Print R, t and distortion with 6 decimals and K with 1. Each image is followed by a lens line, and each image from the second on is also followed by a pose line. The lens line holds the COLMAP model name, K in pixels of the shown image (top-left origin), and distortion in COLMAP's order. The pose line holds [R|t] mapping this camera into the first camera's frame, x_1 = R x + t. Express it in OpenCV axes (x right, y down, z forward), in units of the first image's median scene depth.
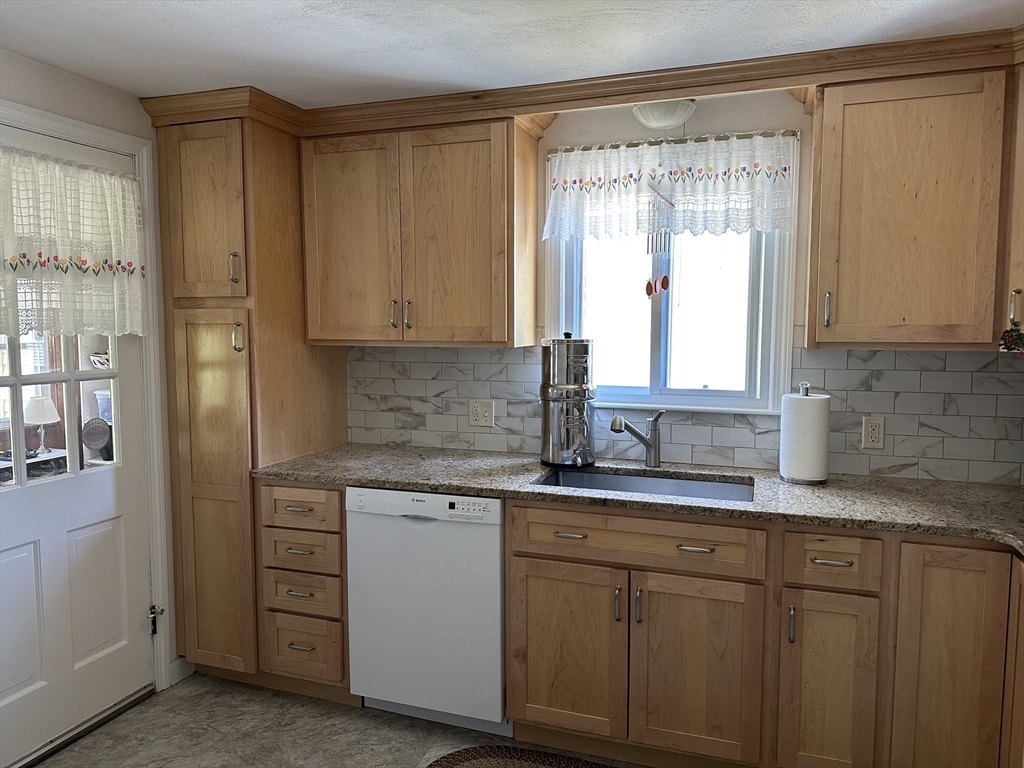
lens RADIAL K [[716.8, 0, 507.8], [0, 716.8, 385.4], [0, 0, 1]] dist [0.072053, -0.088625]
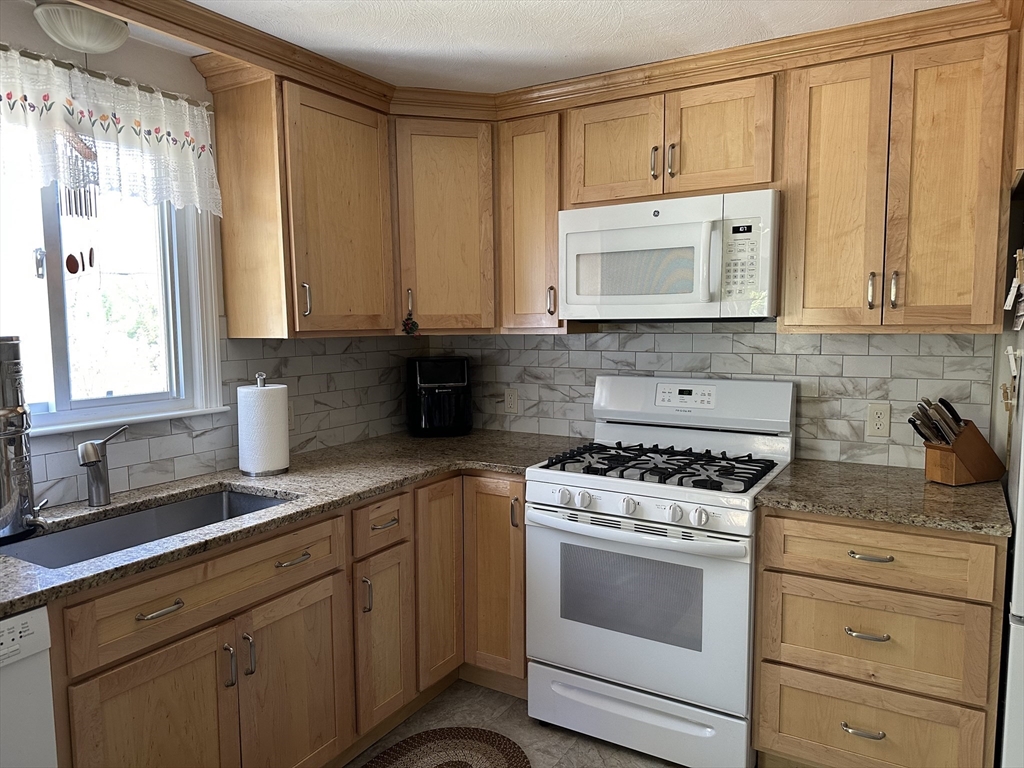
lens RADIAL K [[716.8, 0, 503.1], [0, 716.8, 388.7], [0, 0, 1]] dist [0.072053, -0.088625]
pose [[0.195179, -0.096801, 0.975979, -0.451066], [0.092474, 0.992500, 0.079947, -0.029128], [-0.976398, 0.074649, 0.202667, 0.442630]]
